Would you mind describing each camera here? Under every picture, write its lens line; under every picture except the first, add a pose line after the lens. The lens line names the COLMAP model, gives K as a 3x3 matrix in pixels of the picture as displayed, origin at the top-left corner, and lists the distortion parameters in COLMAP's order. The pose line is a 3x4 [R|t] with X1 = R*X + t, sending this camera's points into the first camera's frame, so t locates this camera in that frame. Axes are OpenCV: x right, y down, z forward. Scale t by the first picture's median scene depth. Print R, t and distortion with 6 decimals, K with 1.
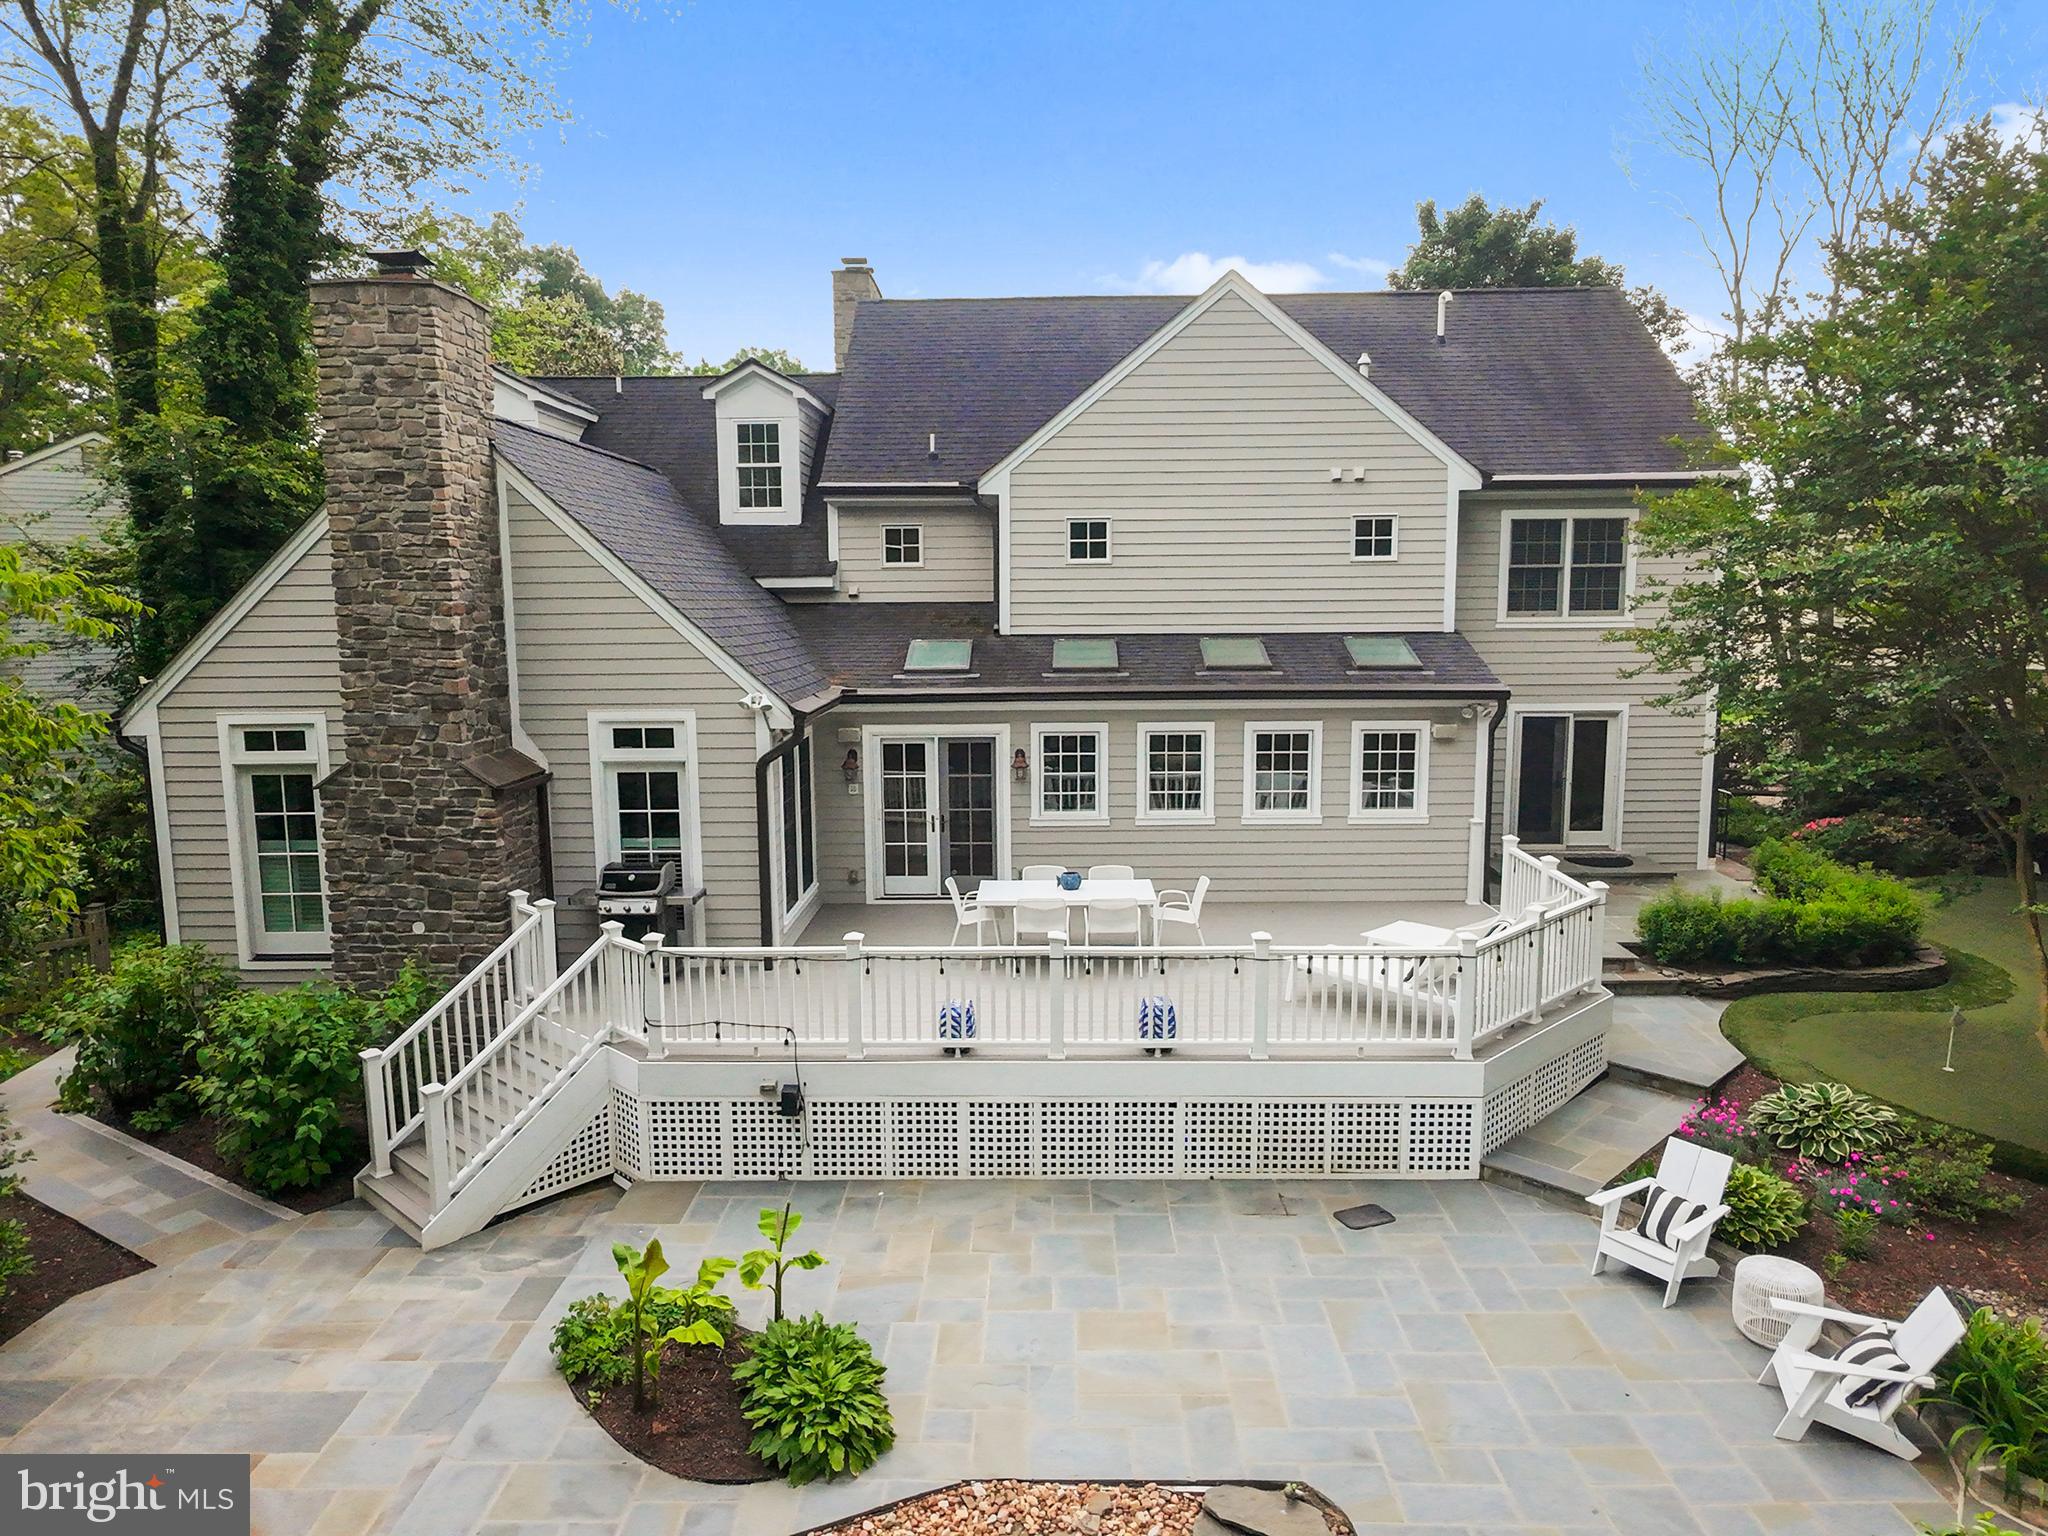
lens RADIAL K [[1297.3, 0, 1019.7], [0, 1297.3, 768.1], [0, 0, 1]] dist [0.004064, -0.001106]
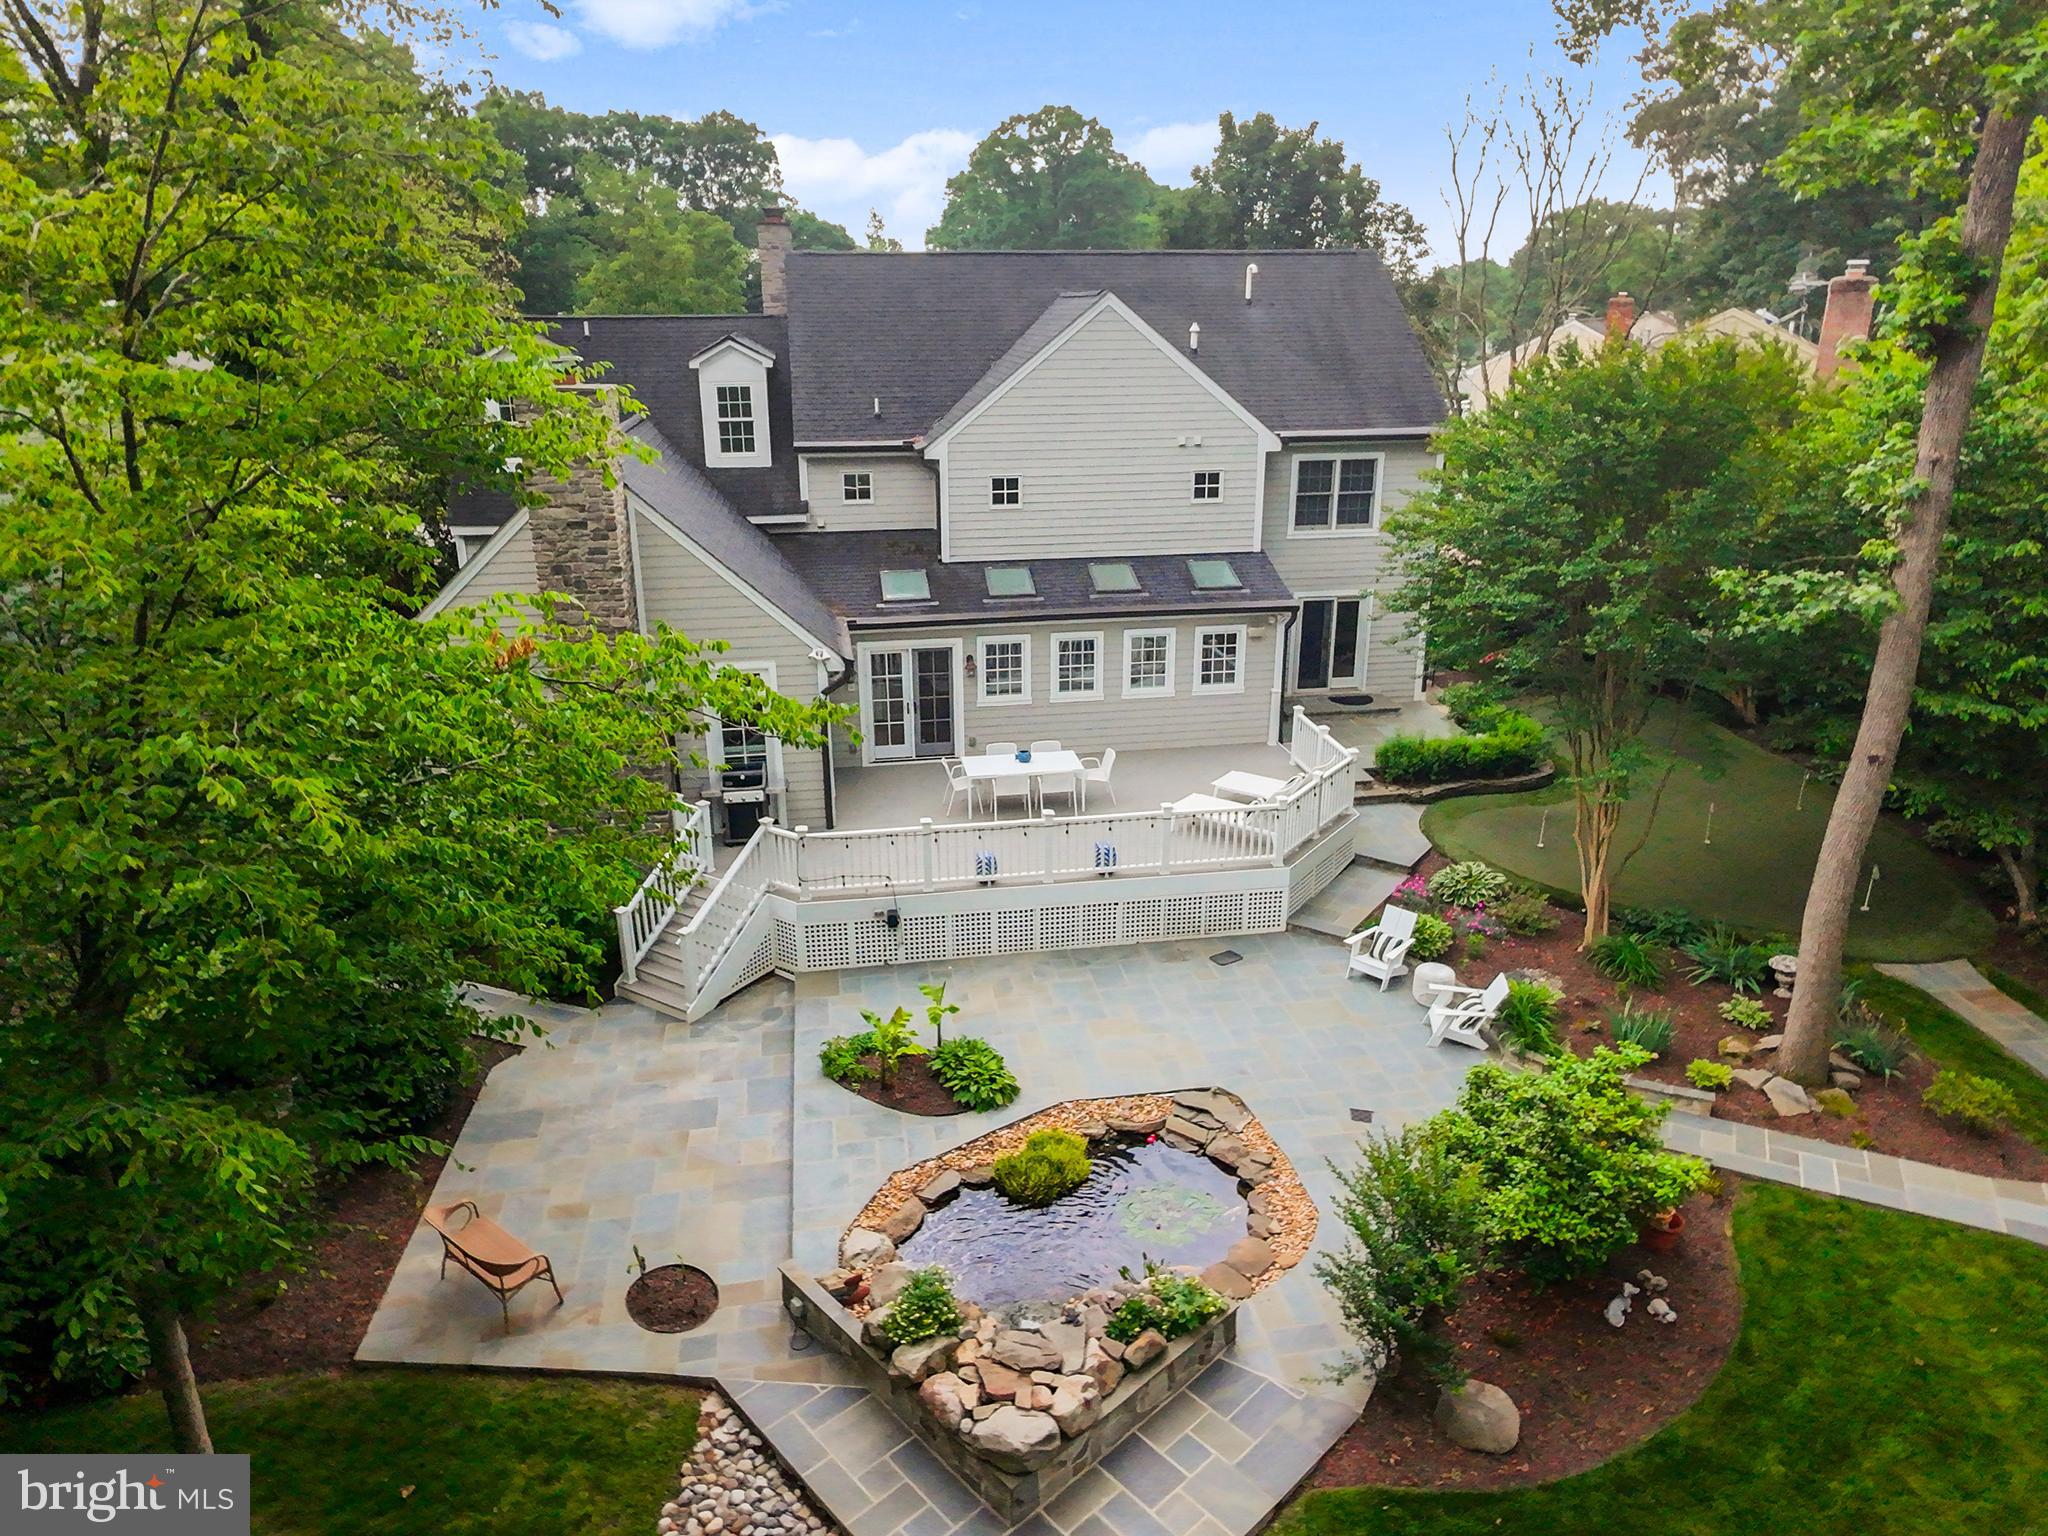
lens RADIAL K [[1297.3, 0, 1019.7], [0, 1297.3, 768.1], [0, 0, 1]] dist [0.004064, -0.001106]
pose [[0.983702, -0.057744, 0.170280, -0.236617], [0.022668, 0.979300, 0.201143, -0.215605], [-0.178370, -0.194005, 0.964648, -0.485545]]
